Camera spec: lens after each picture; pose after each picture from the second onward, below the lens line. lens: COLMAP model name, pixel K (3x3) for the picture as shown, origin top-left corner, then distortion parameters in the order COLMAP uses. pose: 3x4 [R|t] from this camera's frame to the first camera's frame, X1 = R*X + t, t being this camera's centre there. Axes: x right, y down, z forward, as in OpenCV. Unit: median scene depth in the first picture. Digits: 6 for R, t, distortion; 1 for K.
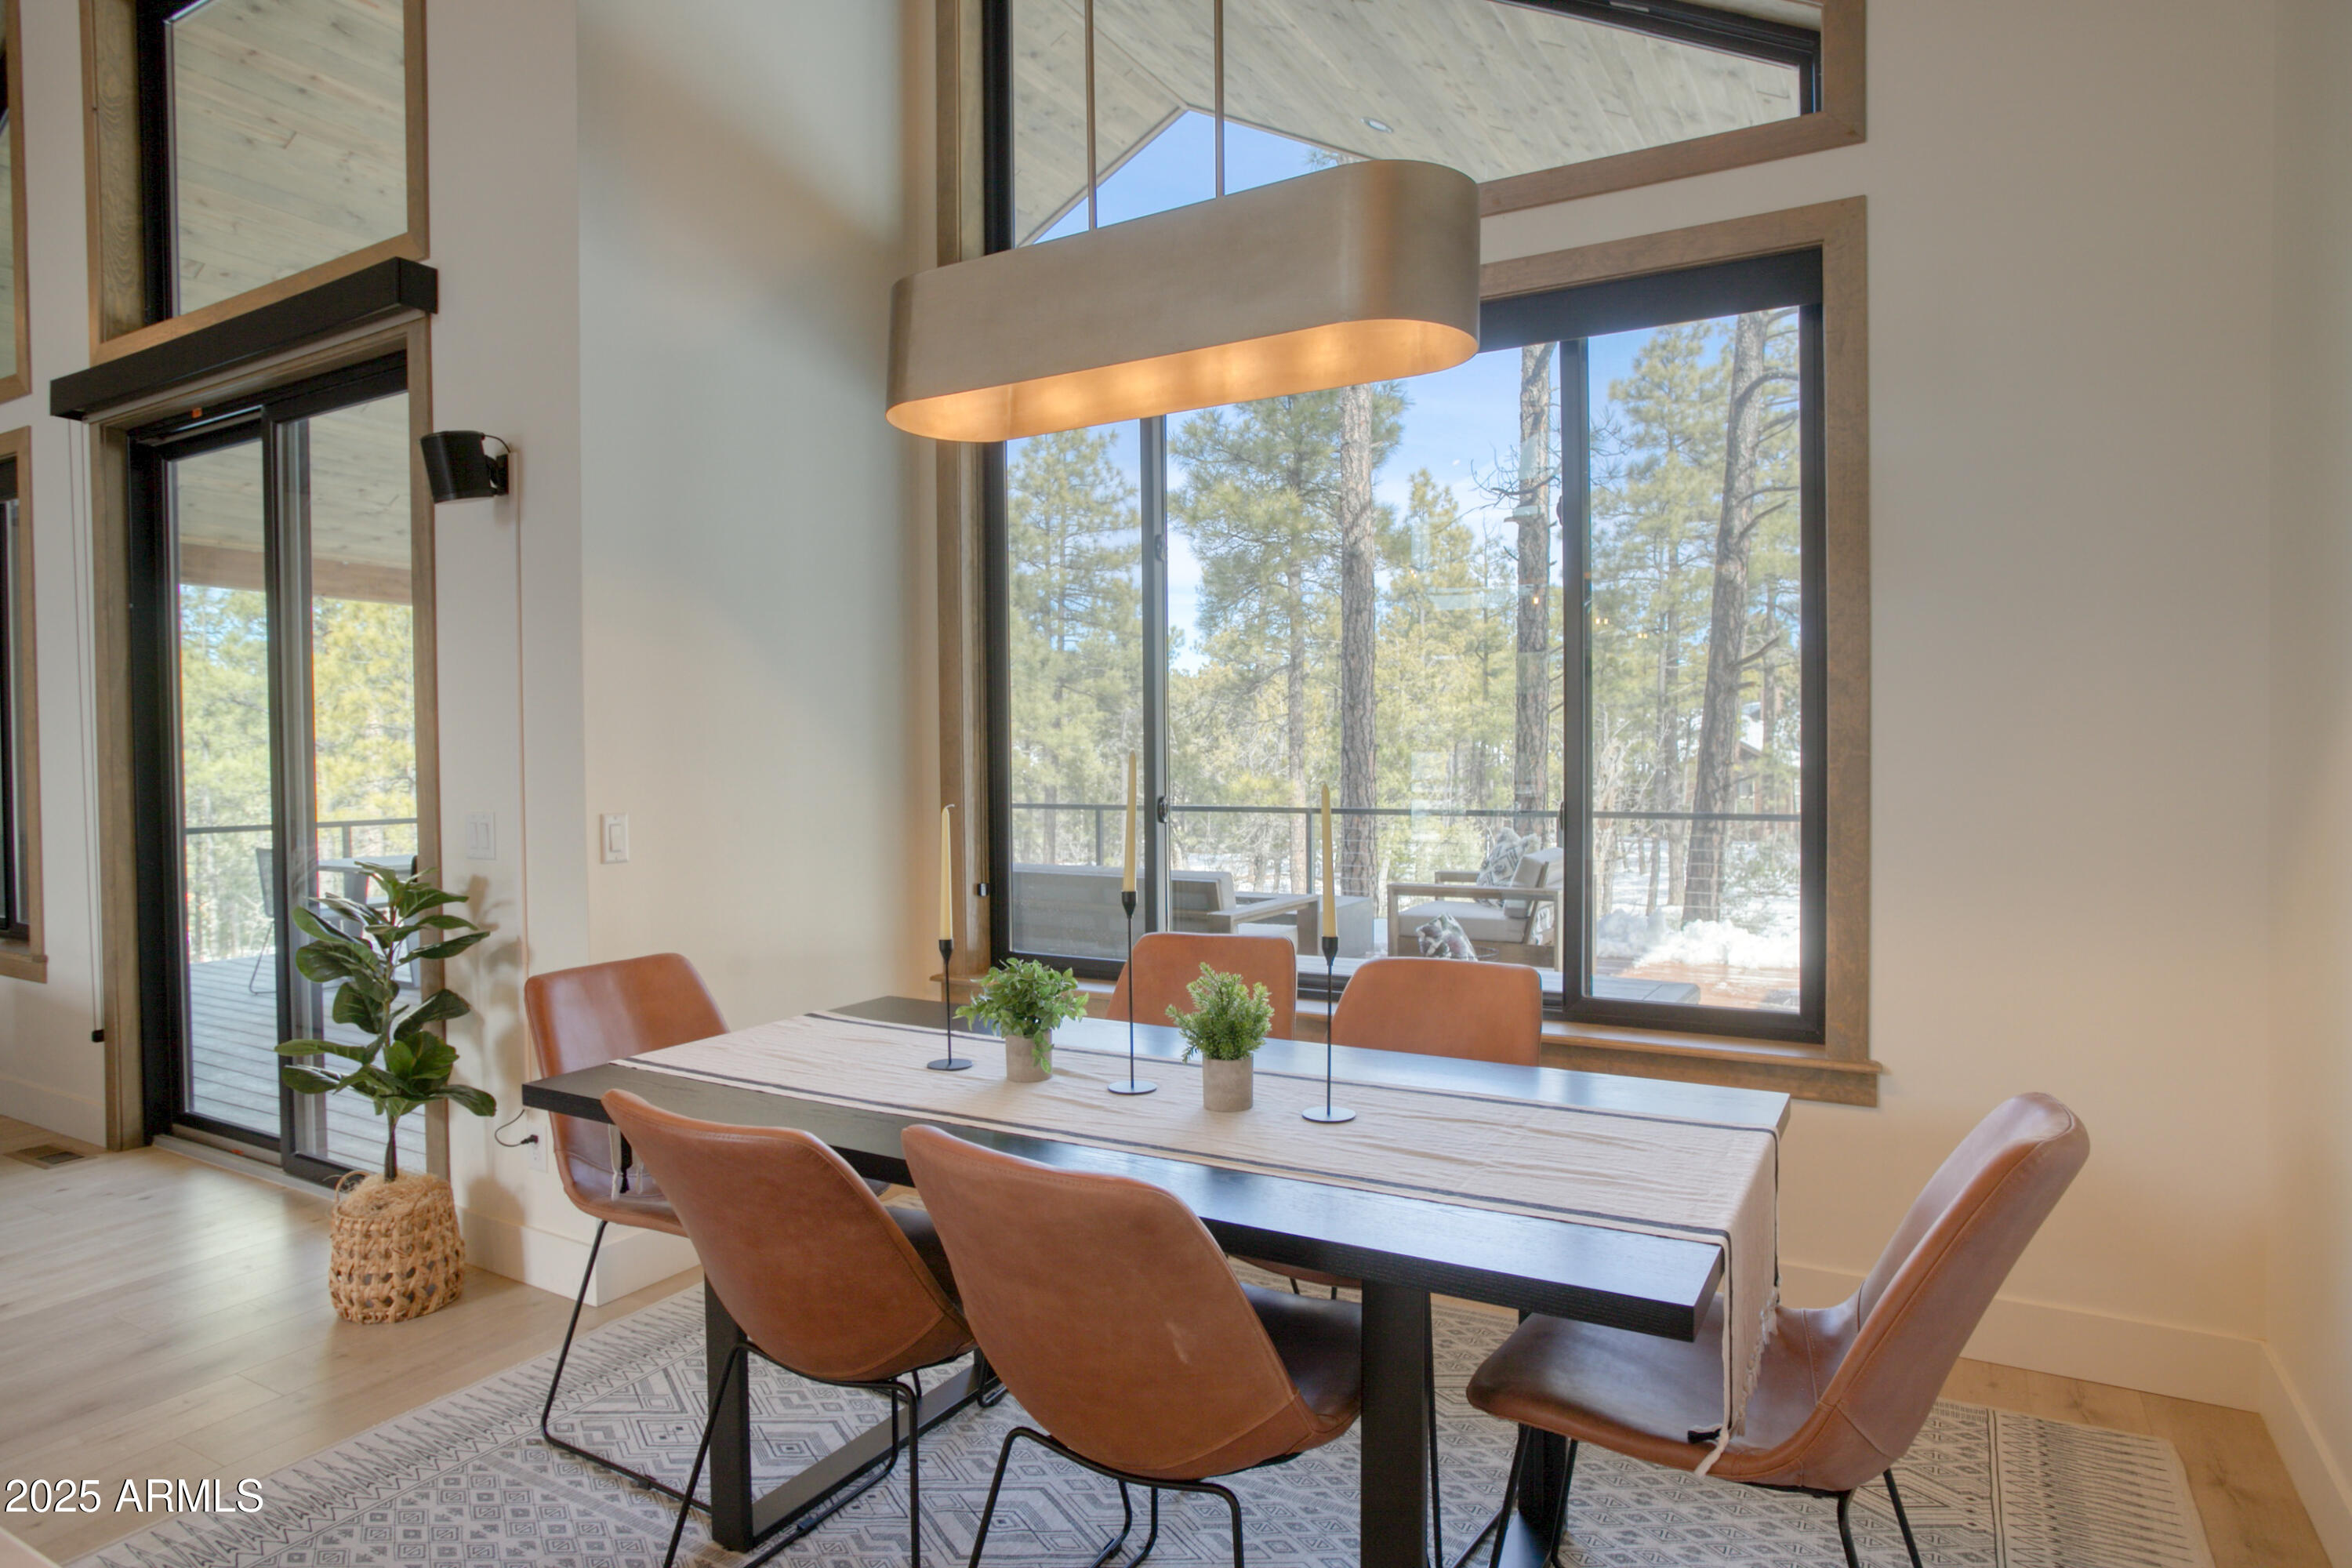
lens RADIAL K [[1429.4, 0, 1184.4], [0, 1429.4, 773.4], [0, 0, 1]] dist [-0.000181, -0.000221]
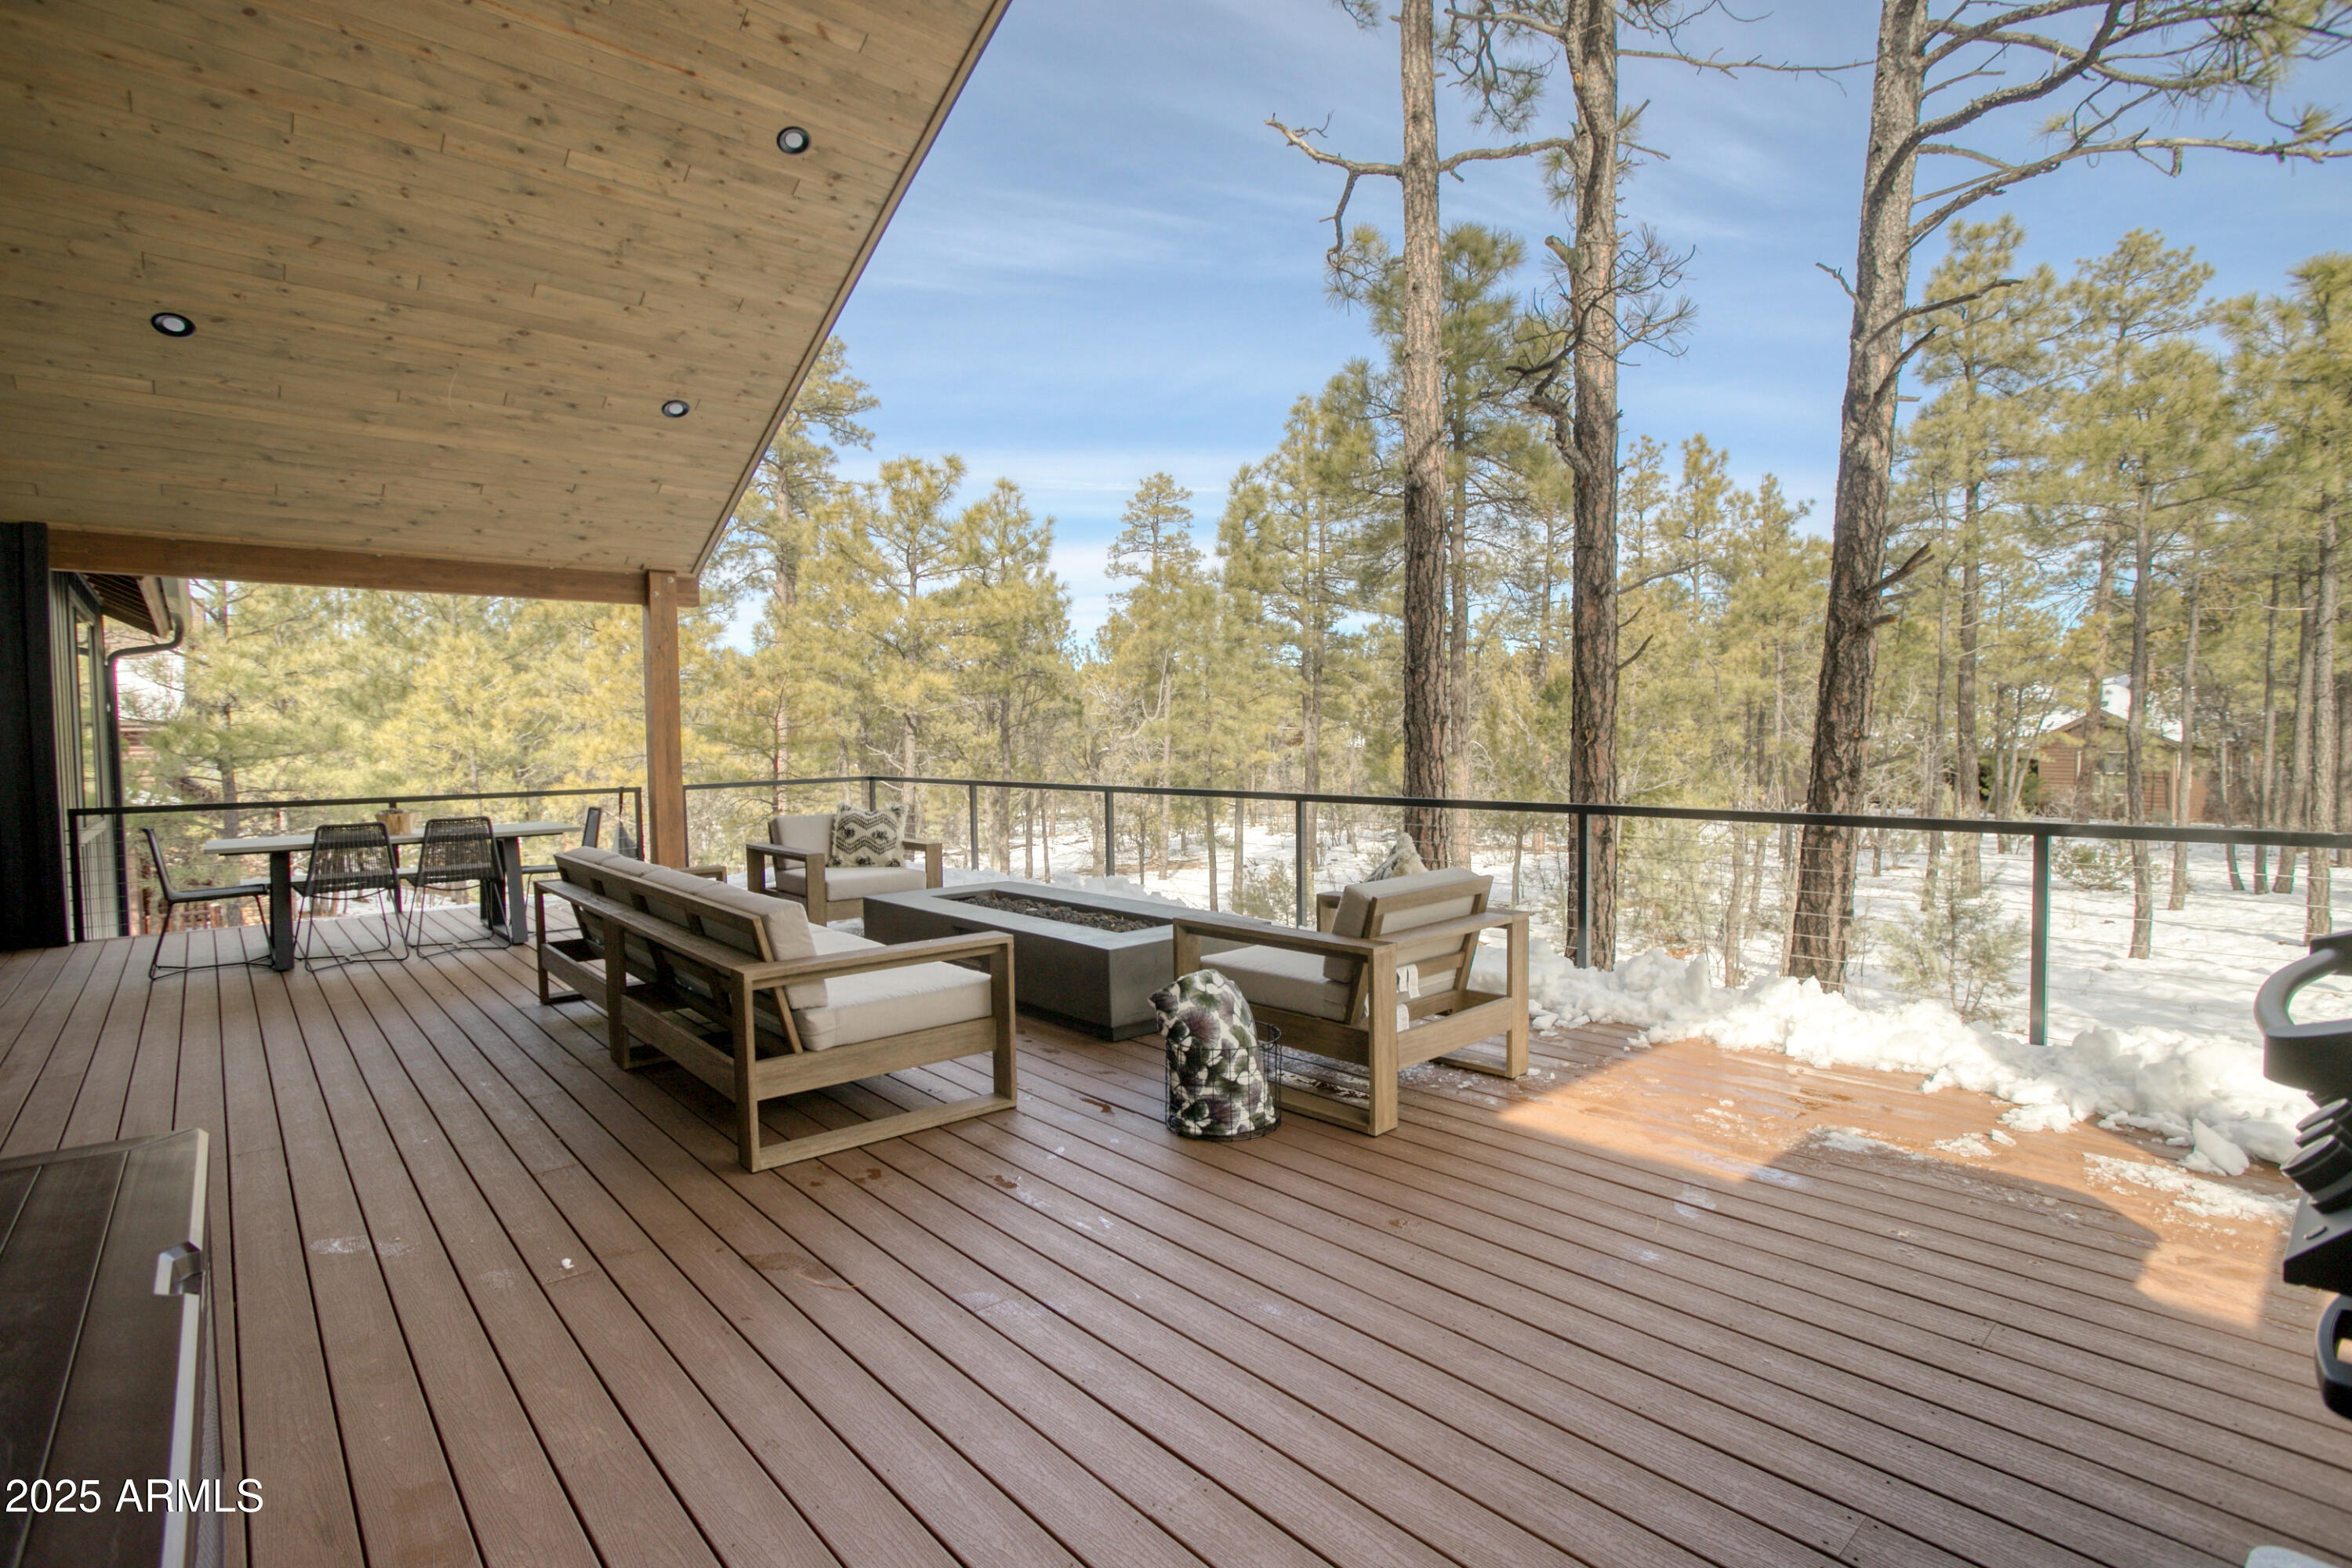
lens RADIAL K [[1160.6, 0, 1192.3], [0, 1160.6, 775.9], [0, 0, 1]] dist [-0.028719, 0.006379]
pose [[0.944671, 0.007082, -0.327944, 0.246521], [0.000500, 0.999735, 0.023030, -0.001626], [0.328020, -0.021920, 0.944416, 0.359753]]
